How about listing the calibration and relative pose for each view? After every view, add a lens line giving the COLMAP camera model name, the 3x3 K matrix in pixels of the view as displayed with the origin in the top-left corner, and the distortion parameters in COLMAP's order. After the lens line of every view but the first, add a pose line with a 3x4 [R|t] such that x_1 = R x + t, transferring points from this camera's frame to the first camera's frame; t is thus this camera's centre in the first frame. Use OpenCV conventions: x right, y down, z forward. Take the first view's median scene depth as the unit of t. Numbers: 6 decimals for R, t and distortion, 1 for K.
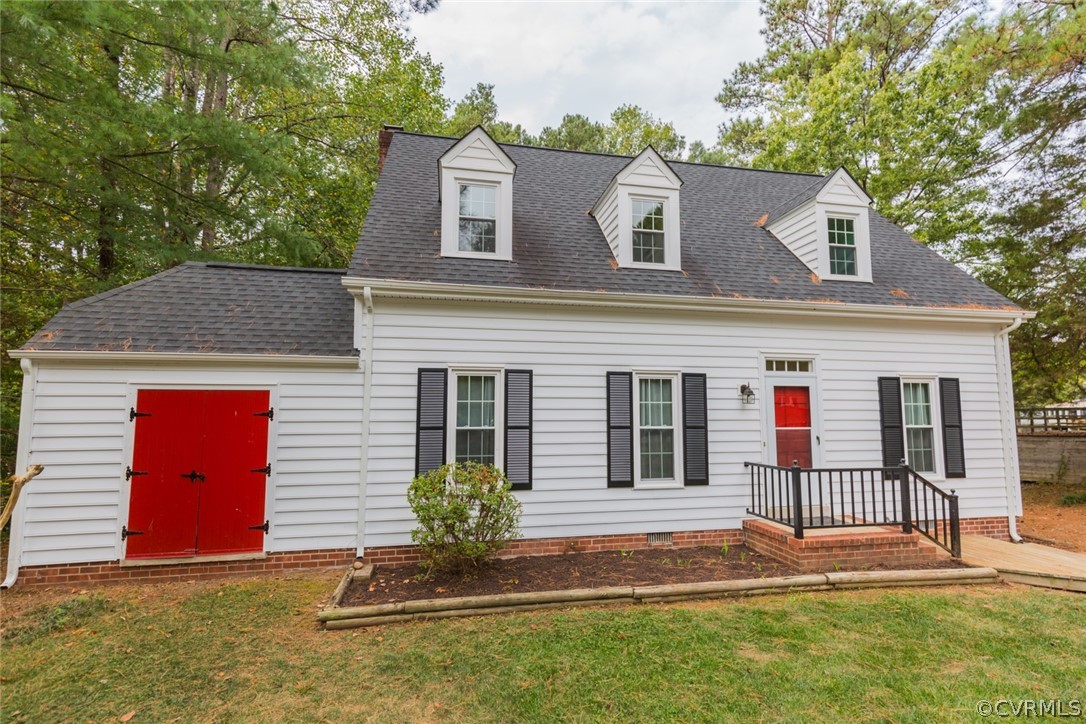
lens RADIAL K [[511.6, 0, 548.3], [0, 511.6, 365.0], [0, 0, 1]] dist [0.007926, -0.000766]
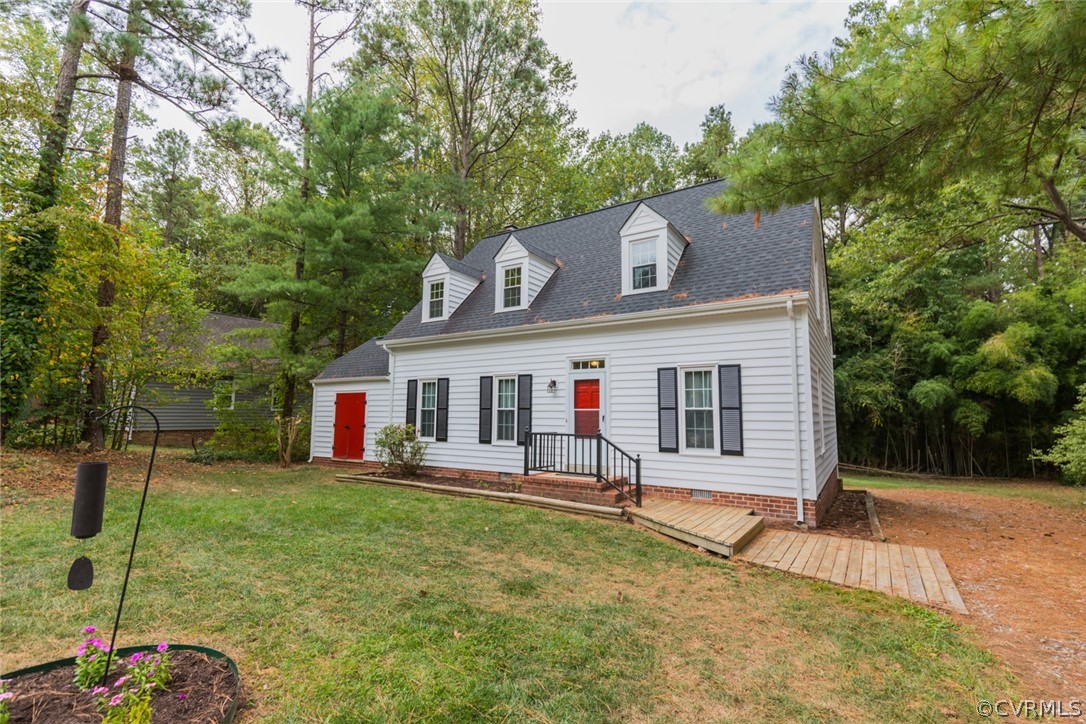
lens RADIAL K [[506.1, 0, 533.4], [0, 506.1, 363.4], [0, 0, 1]] dist [0.011365, 0.000258]
pose [[0.697973, -0.070424, -0.712653, 1.499637], [0.056216, 0.997470, -0.043511, 0.054744], [0.713914, -0.009693, 0.700167, -0.072079]]
